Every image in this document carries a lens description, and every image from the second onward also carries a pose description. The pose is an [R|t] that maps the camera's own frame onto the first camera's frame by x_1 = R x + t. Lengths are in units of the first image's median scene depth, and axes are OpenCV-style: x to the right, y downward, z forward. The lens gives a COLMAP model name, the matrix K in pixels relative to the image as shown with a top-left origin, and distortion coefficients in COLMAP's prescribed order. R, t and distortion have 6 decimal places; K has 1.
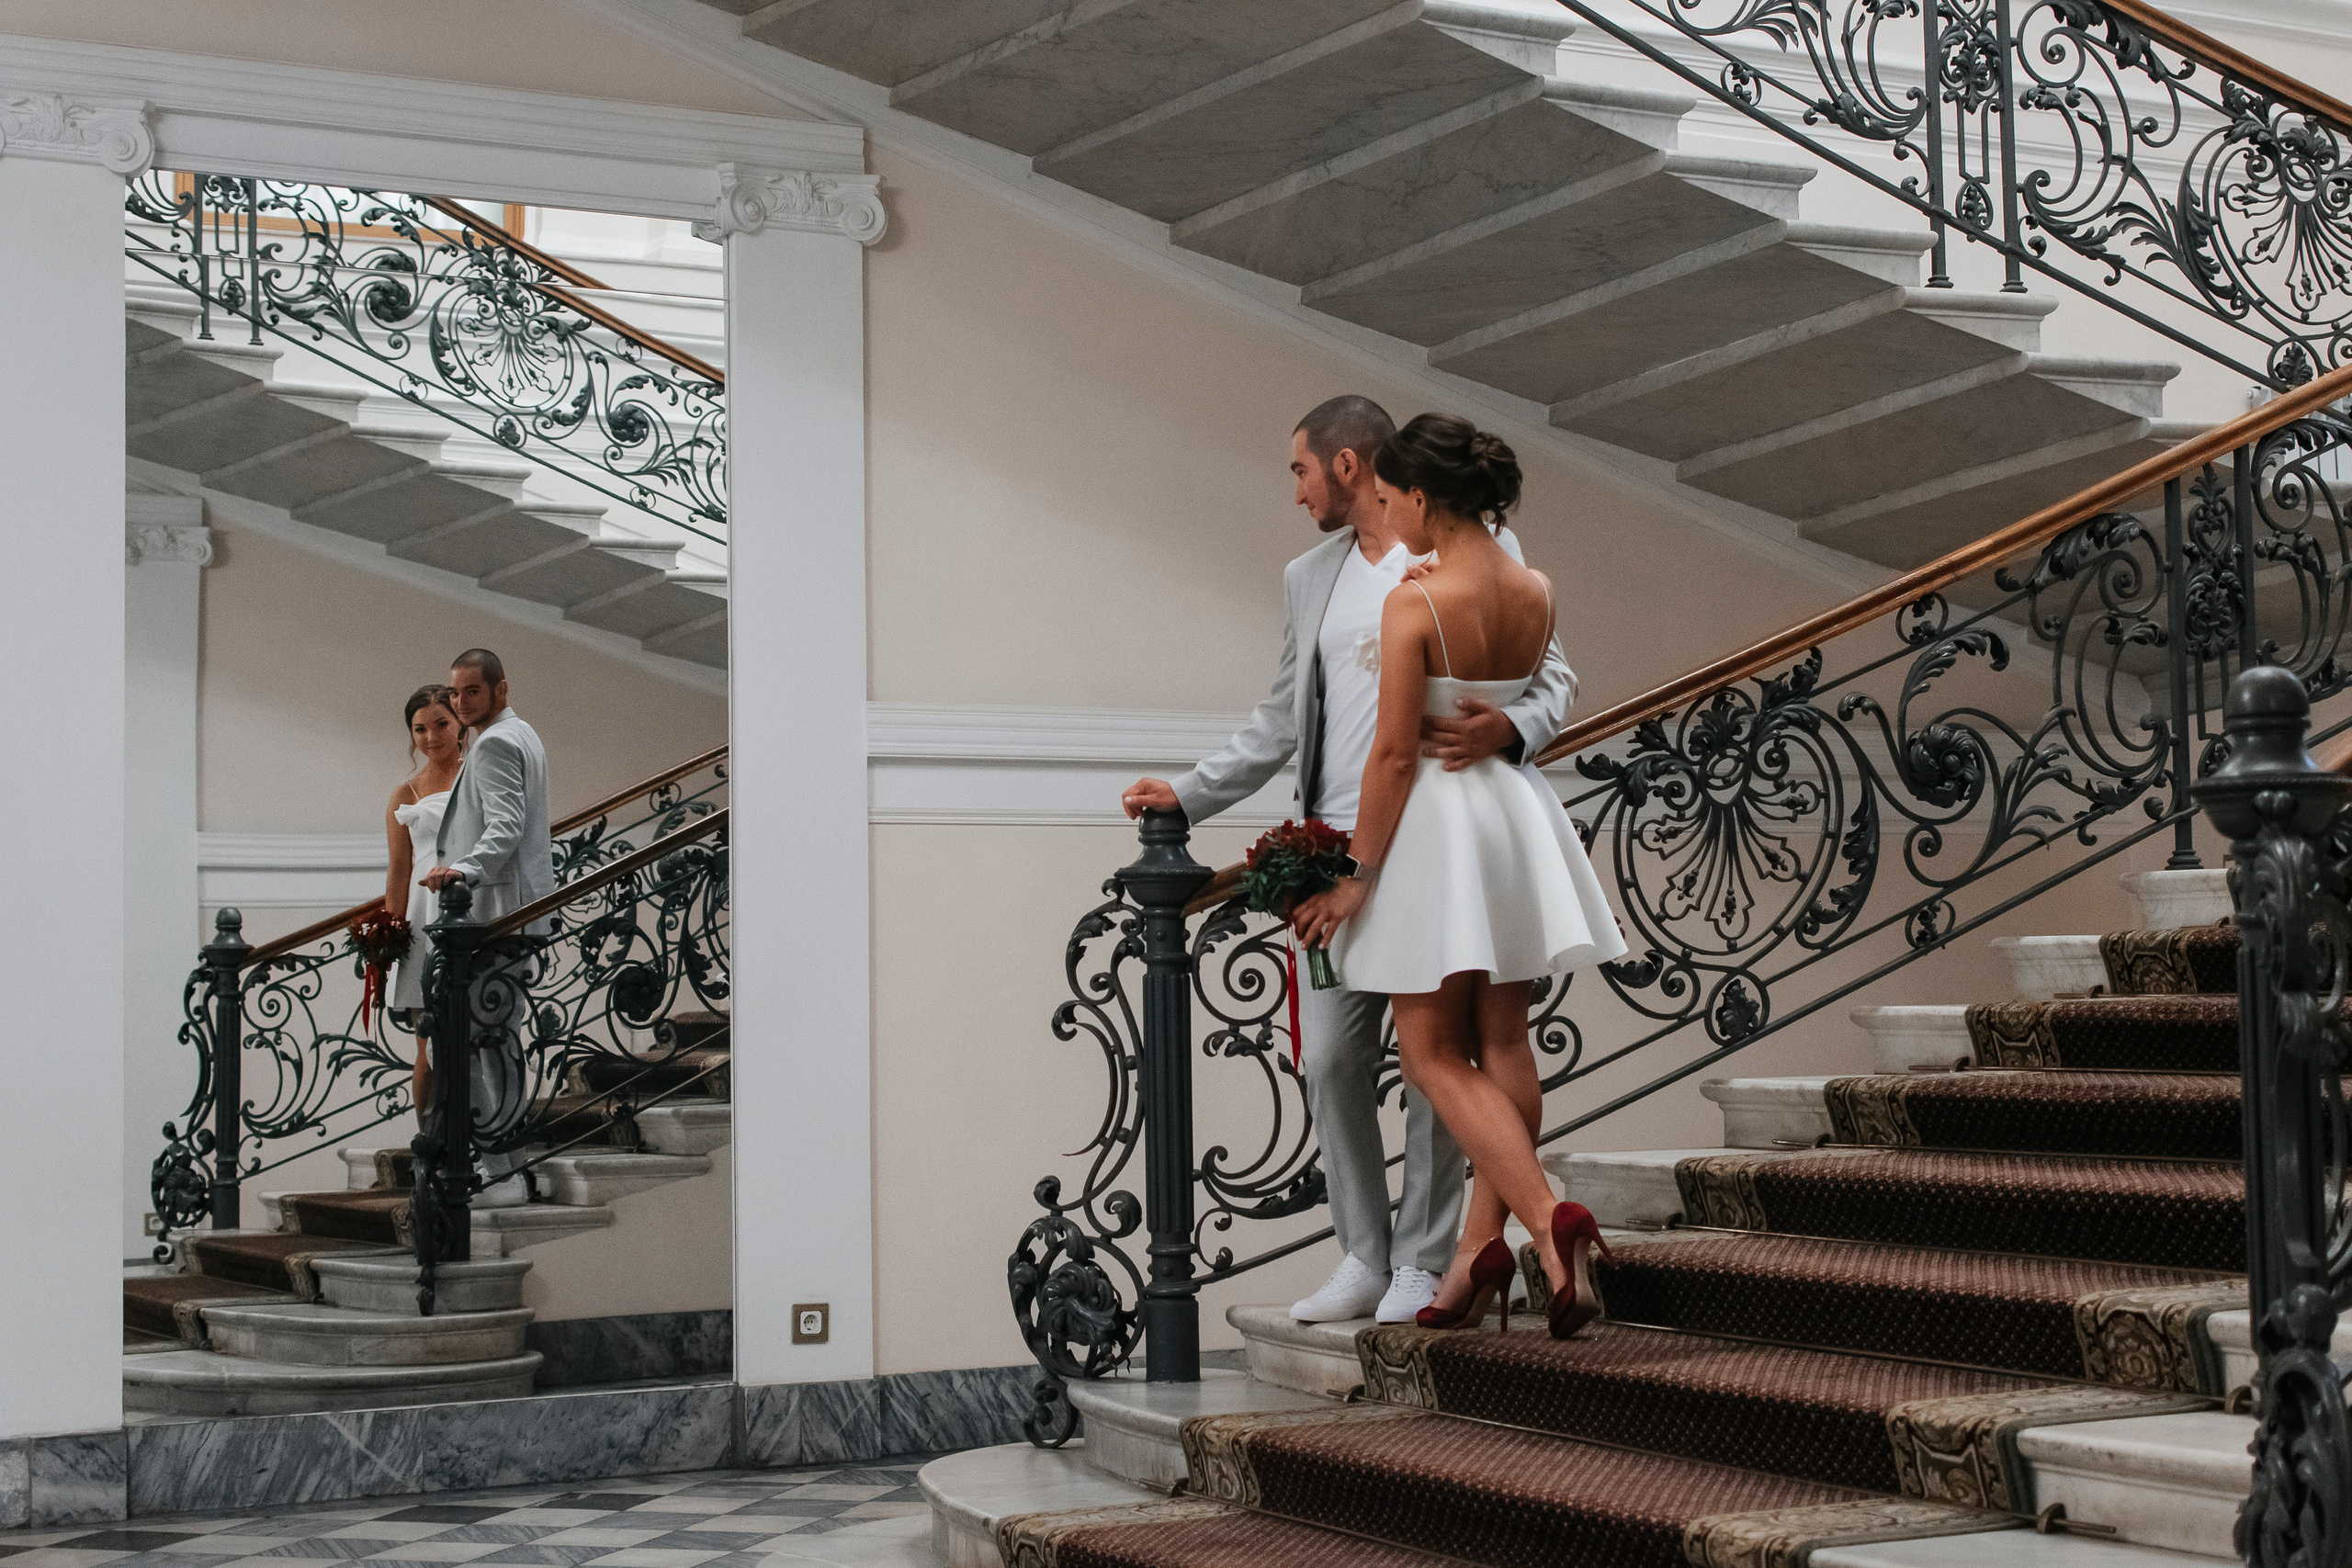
lens RADIAL K [[3551.6, 0, 1173.3], [0, 3551.6, 789.7], [0, 0, 1]] dist [0.018452, -0.042502]
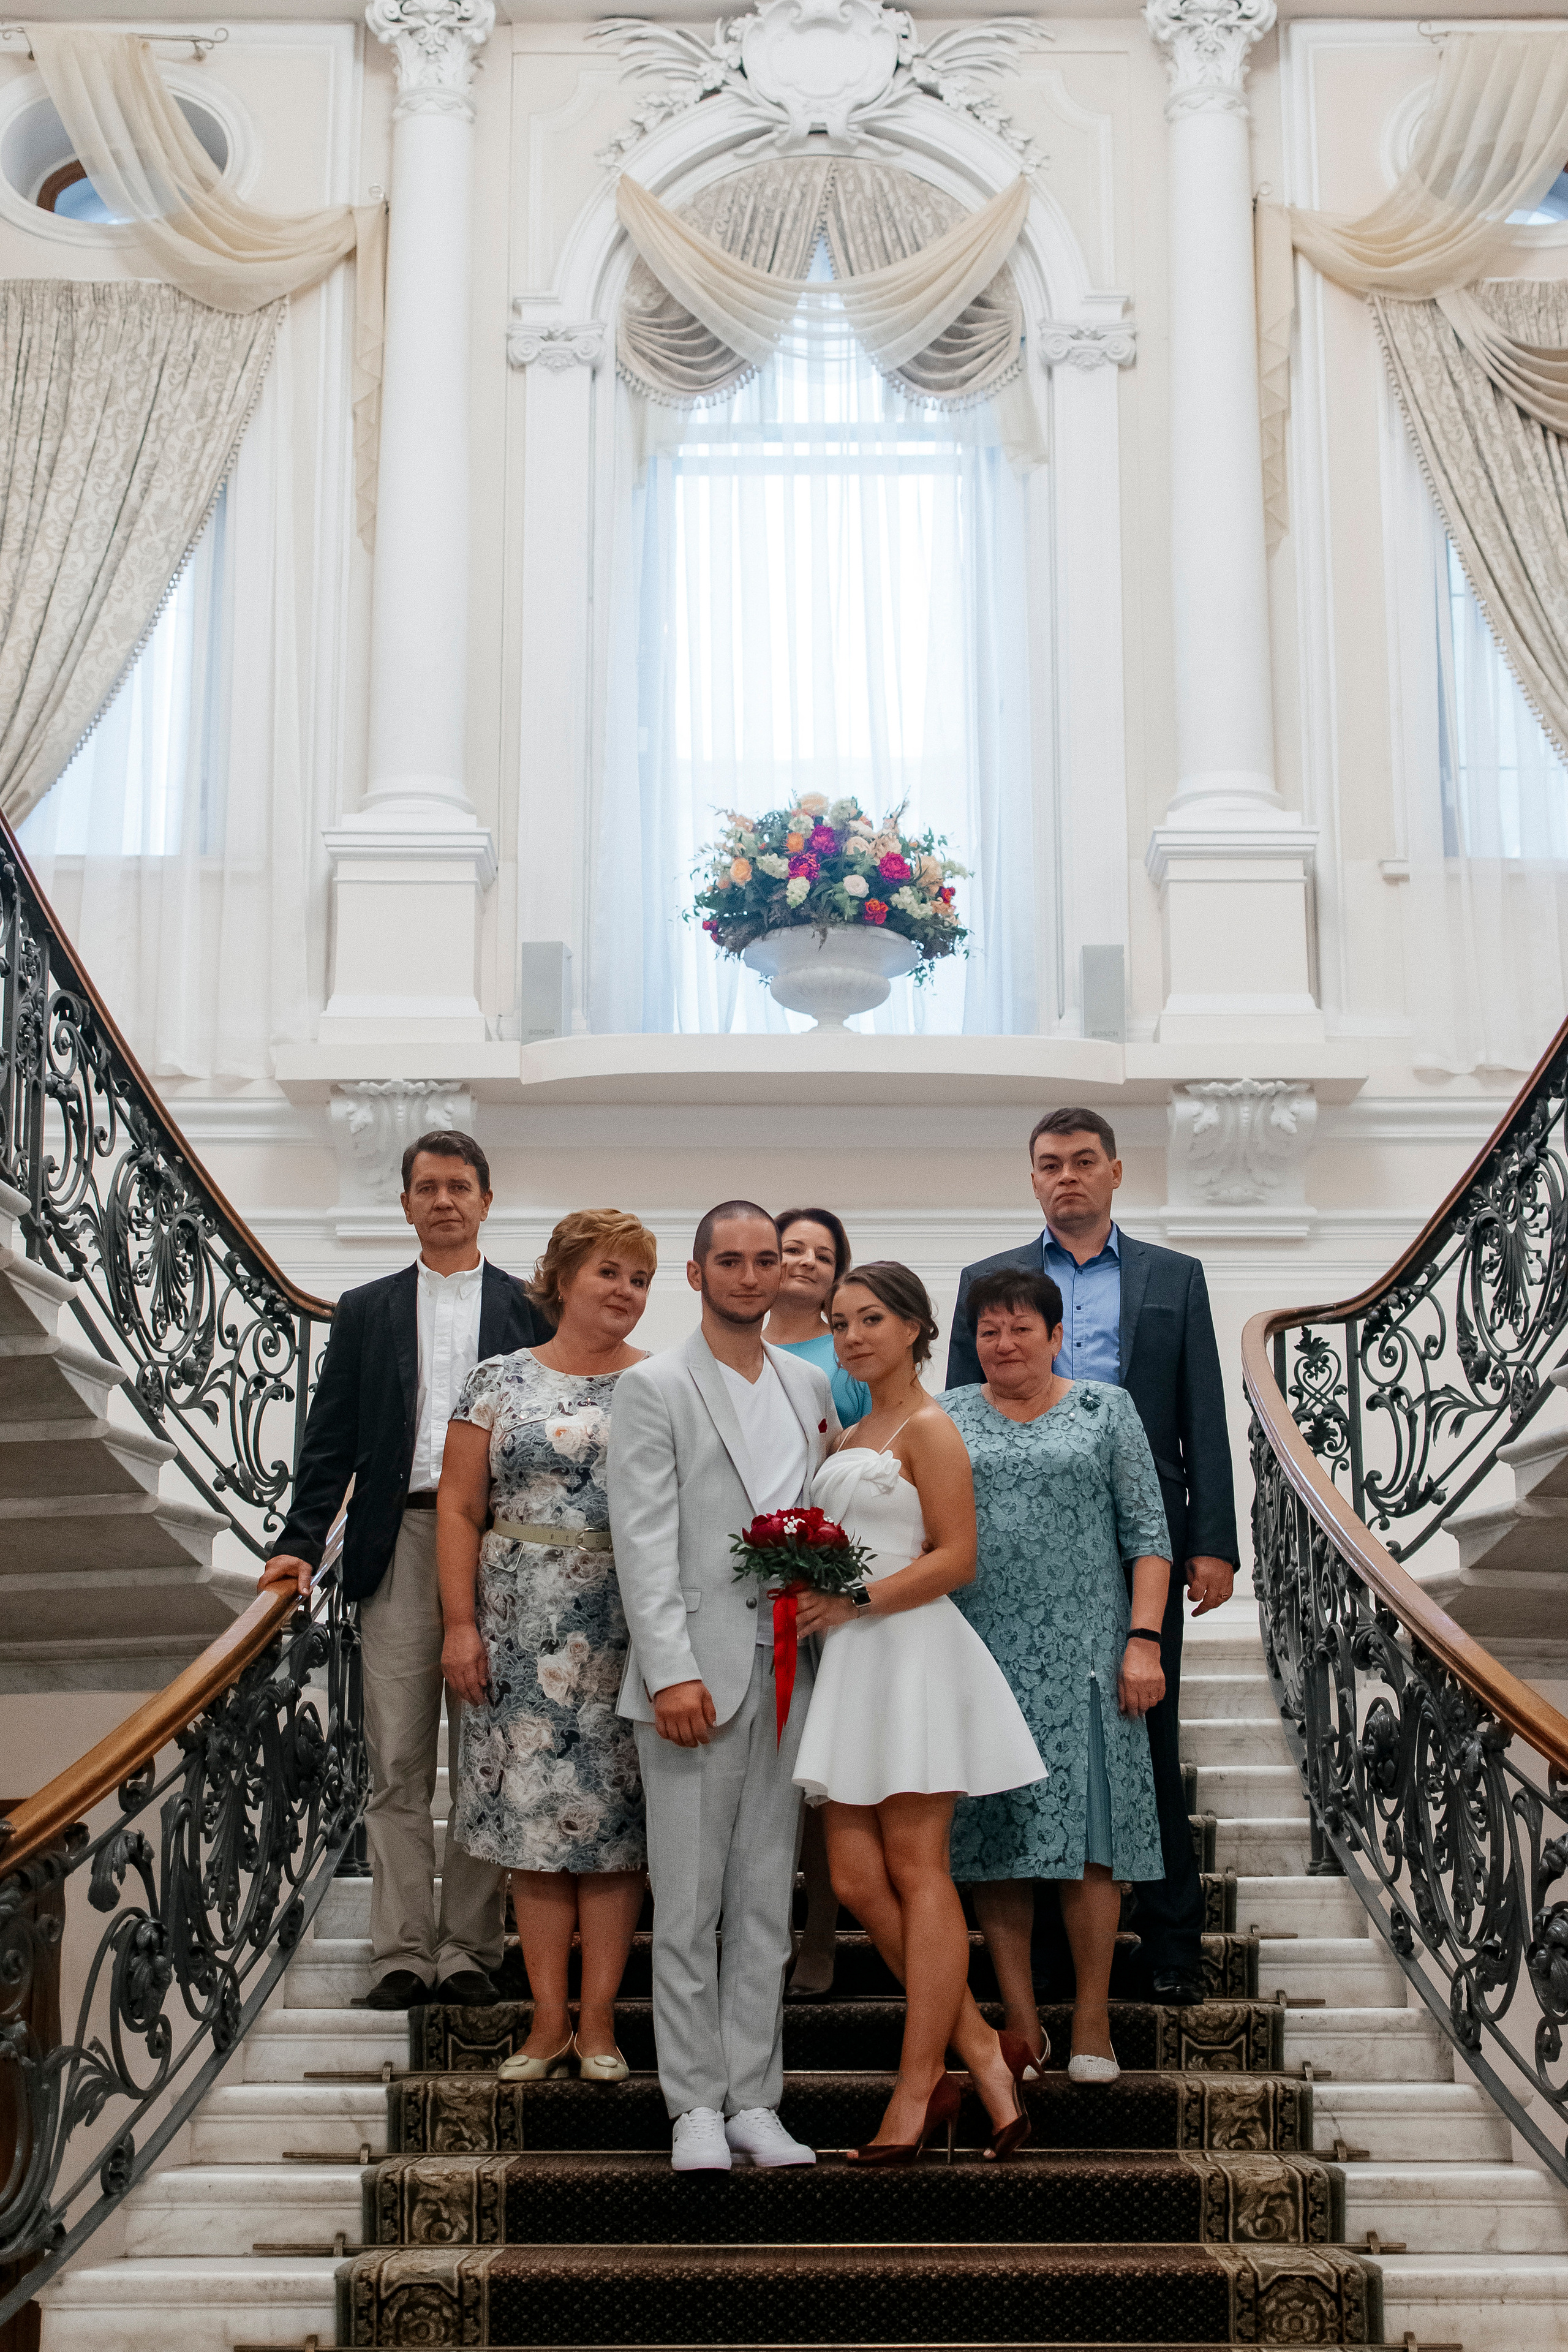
lens RADIAL K [[3552.0, 0, 784.0], [0, 3552.0, 1176.0], [0, 0, 1]] dist [0.018452, -0.042502]
pose [[0.478379, 0.212137, 0.852145, -0.523983], [-0.053779, 0.975639, -0.212689, 0.033358], [-0.876505, 0.055918, 0.478133, 0.355201]]
